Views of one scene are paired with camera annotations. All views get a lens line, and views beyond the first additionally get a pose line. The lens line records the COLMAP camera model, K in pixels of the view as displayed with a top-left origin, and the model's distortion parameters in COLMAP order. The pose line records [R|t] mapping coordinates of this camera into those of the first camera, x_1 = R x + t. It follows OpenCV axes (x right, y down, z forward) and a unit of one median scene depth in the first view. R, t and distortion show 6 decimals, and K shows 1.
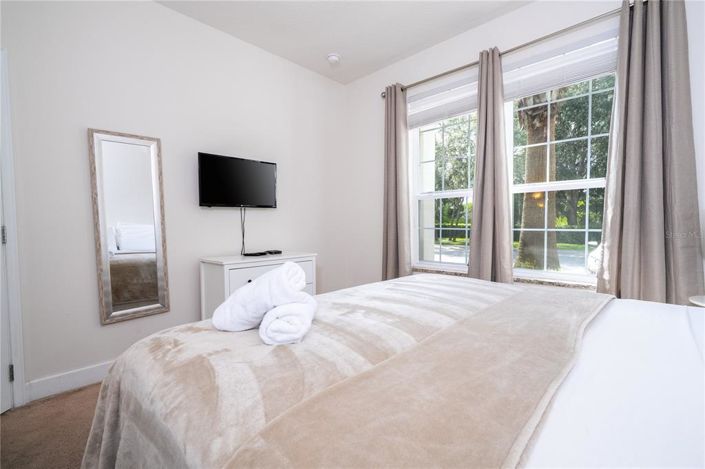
lens RADIAL K [[314.7, 0, 352.5], [0, 314.7, 234.5], [0, 0, 1]] dist [-0.000282, 0.000172]
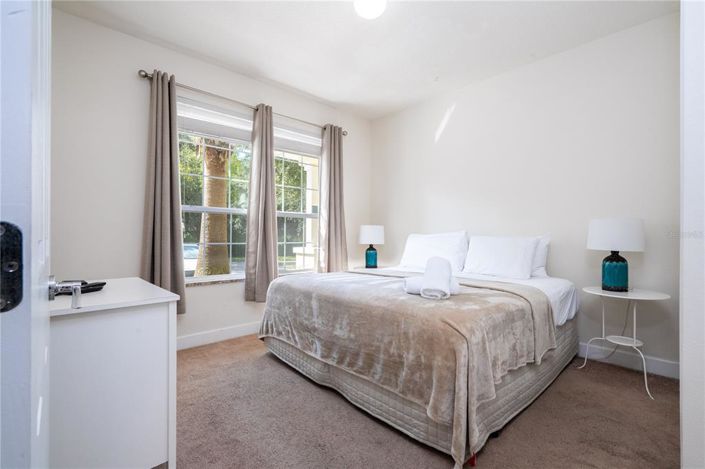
lens RADIAL K [[314.7, 0, 352.5], [0, 314.7, 234.5], [0, 0, 1]] dist [-0.000282, 0.000172]
pose [[0.050579, 0.016361, 0.998586, -0.679655], [0.052761, 0.998426, -0.019031, -0.001117], [-0.997325, 0.053649, 0.049636, 0.478055]]
